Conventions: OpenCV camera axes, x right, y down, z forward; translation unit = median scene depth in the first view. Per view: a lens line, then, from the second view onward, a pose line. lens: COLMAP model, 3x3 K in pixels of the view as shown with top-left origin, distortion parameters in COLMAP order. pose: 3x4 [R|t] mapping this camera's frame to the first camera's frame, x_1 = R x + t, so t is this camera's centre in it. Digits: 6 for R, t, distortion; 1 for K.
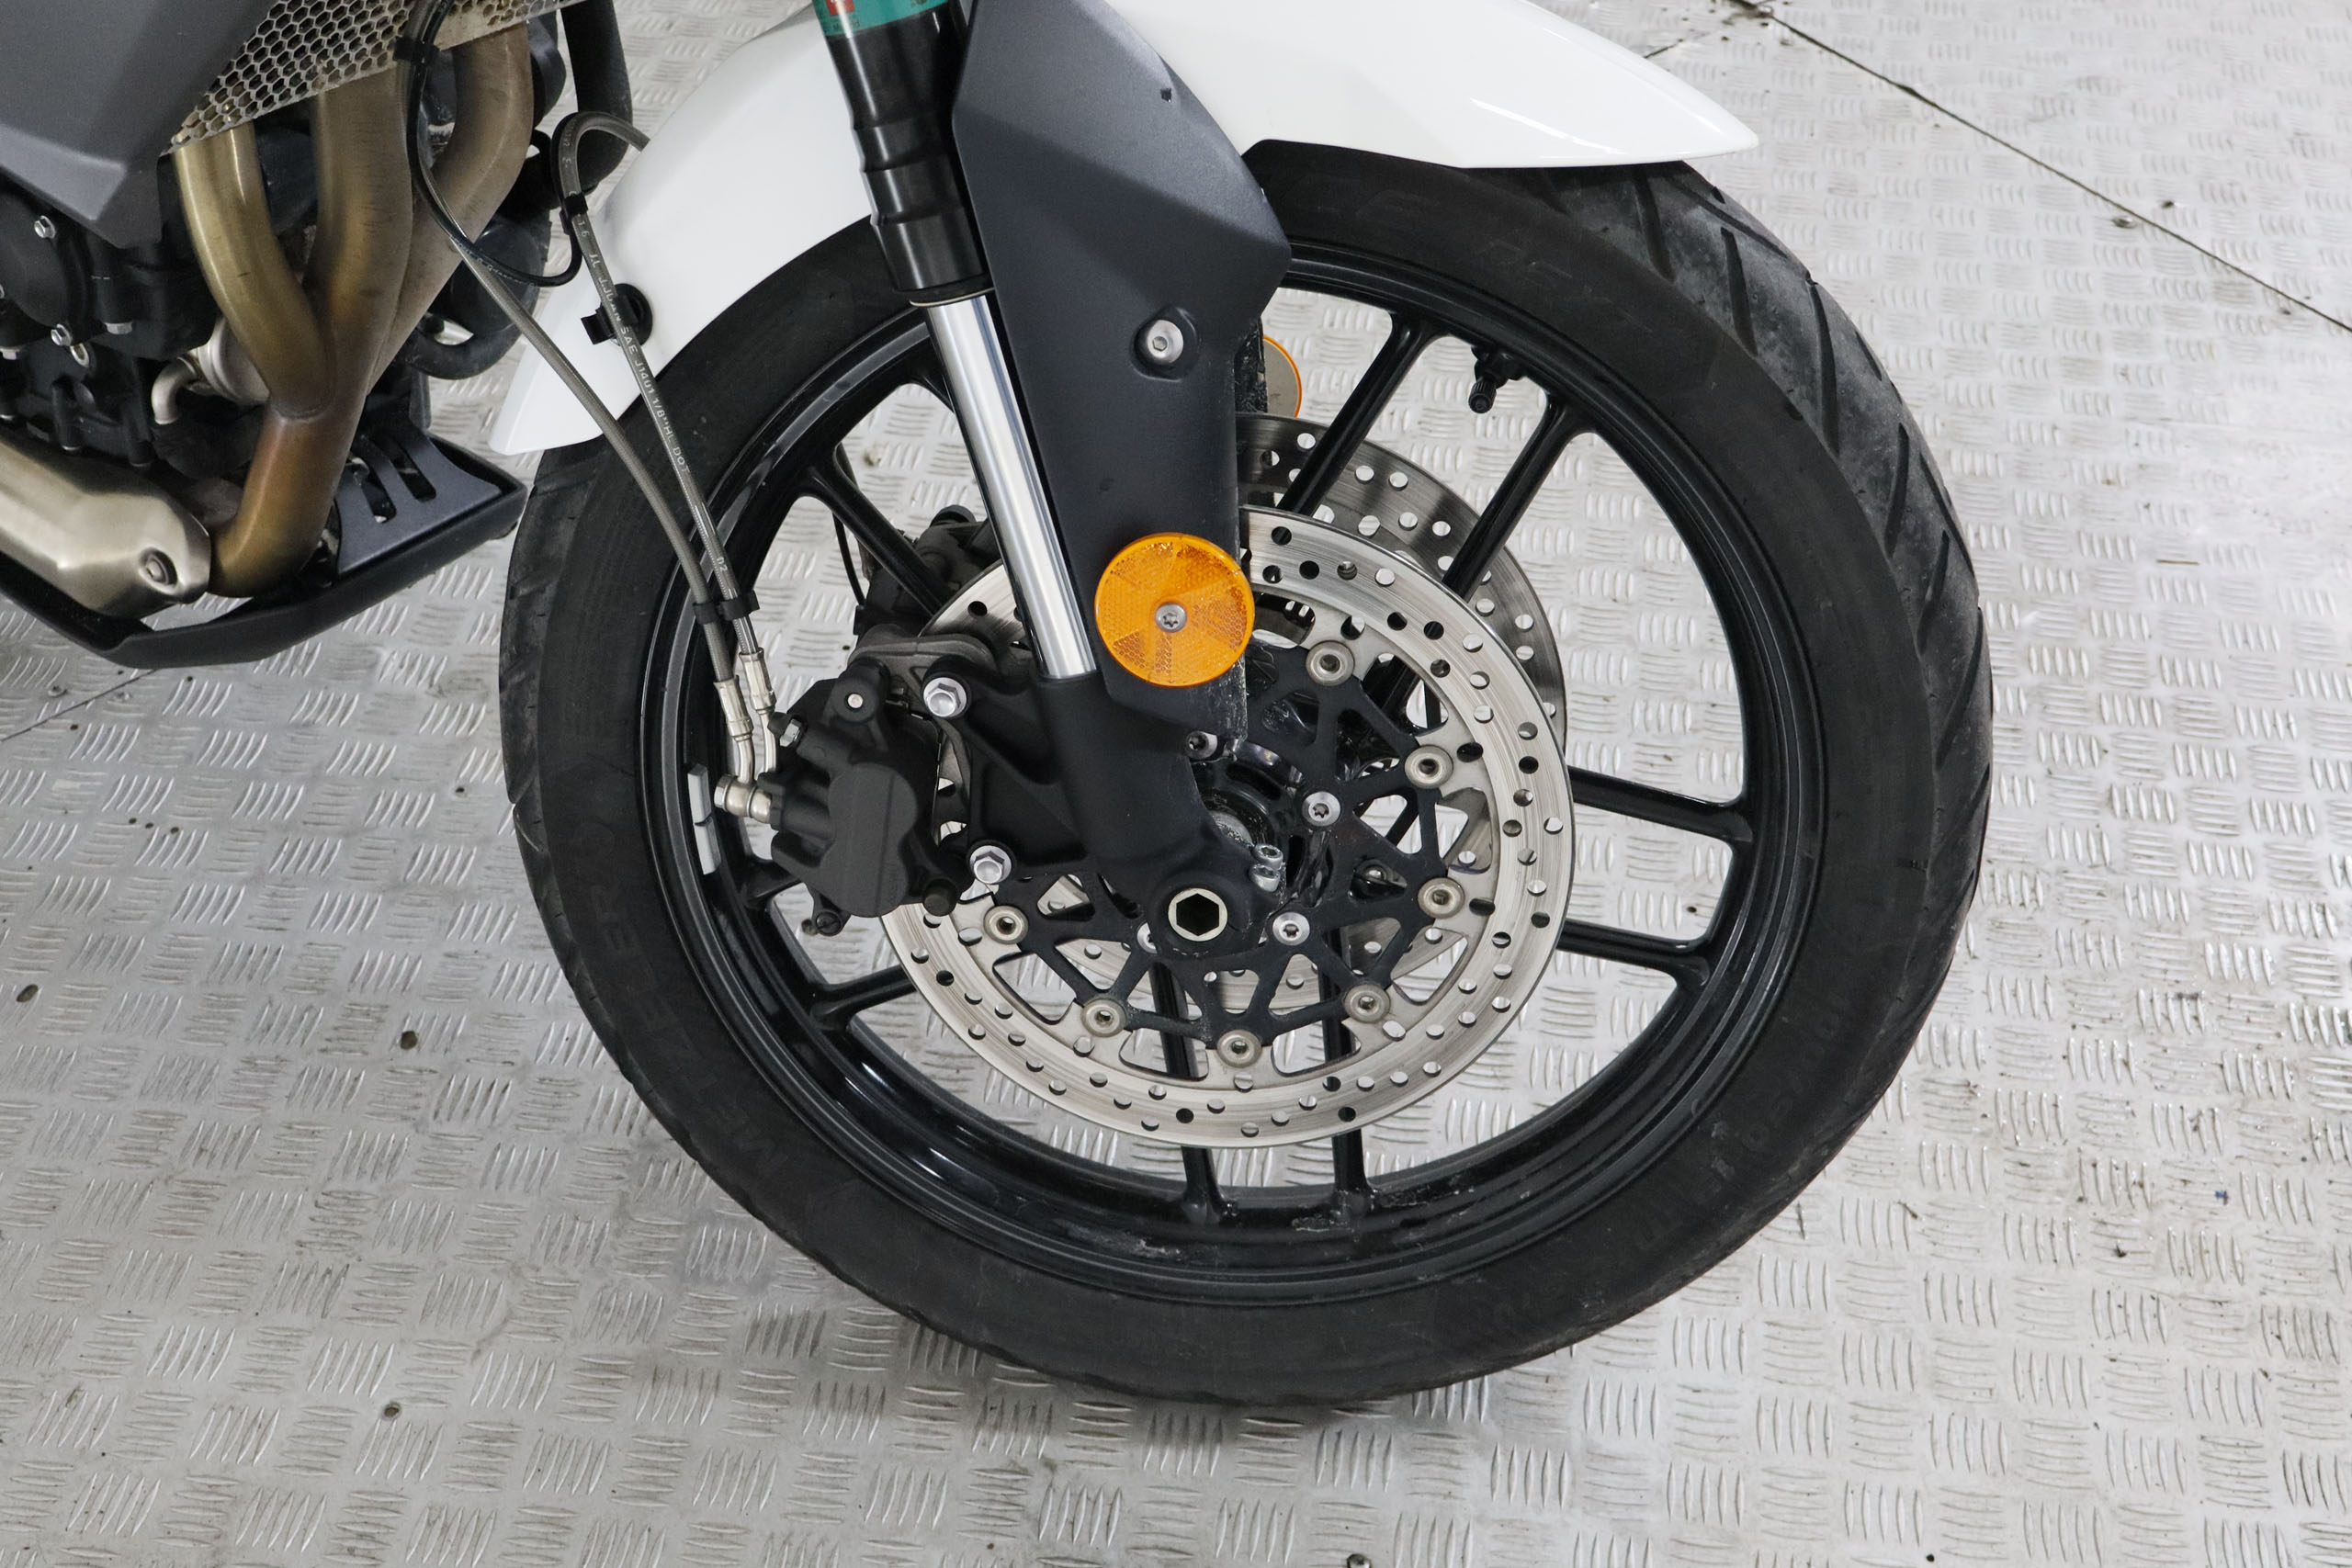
lens RADIAL K [[2544.3, 0, 1176.0], [0, 2544.3, 784.0], [0, 0, 1]] dist [0.008754, 0.013207]
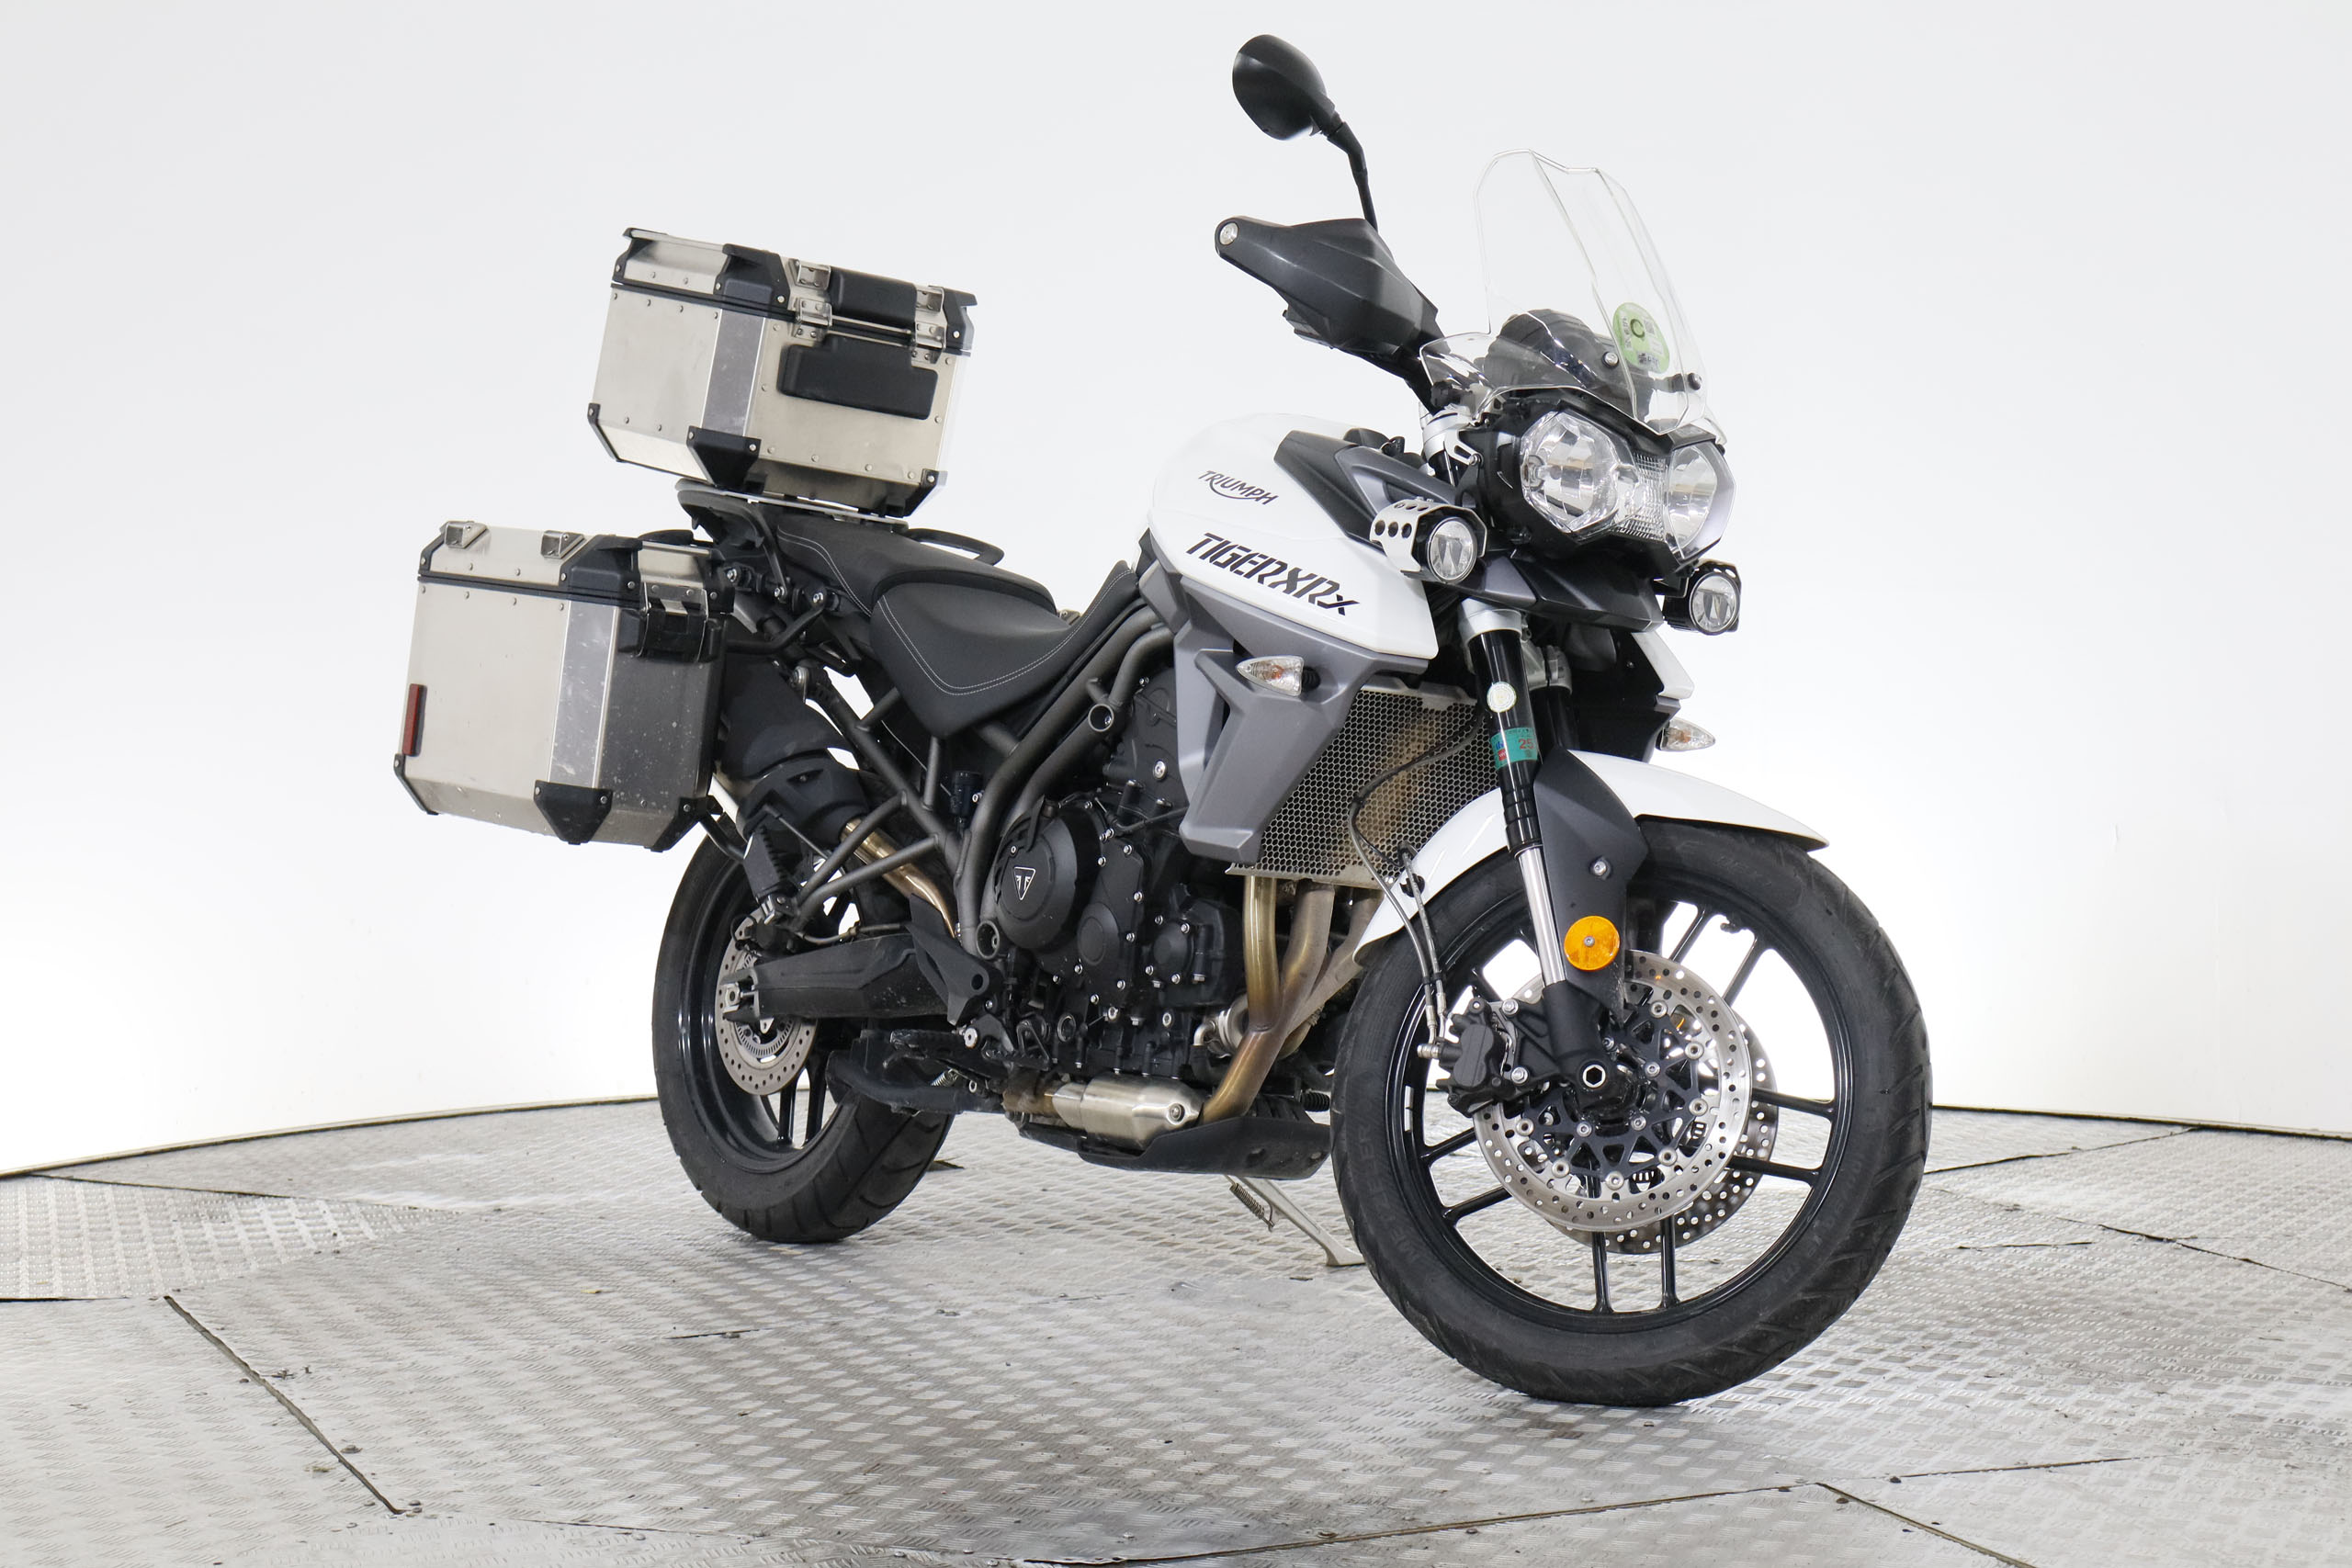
lens RADIAL K [[4591.2, 0, 1176.0], [0, 4591.2, 784.0], [0, 0, 1]] dist [0.574411, 0.016114]
pose [[0.964228, 0.030292, -0.263339, 0.763251], [-0.193025, 0.761125, -0.619217, 2.598198], [0.181676, 0.647898, 0.739745, -2.542183]]
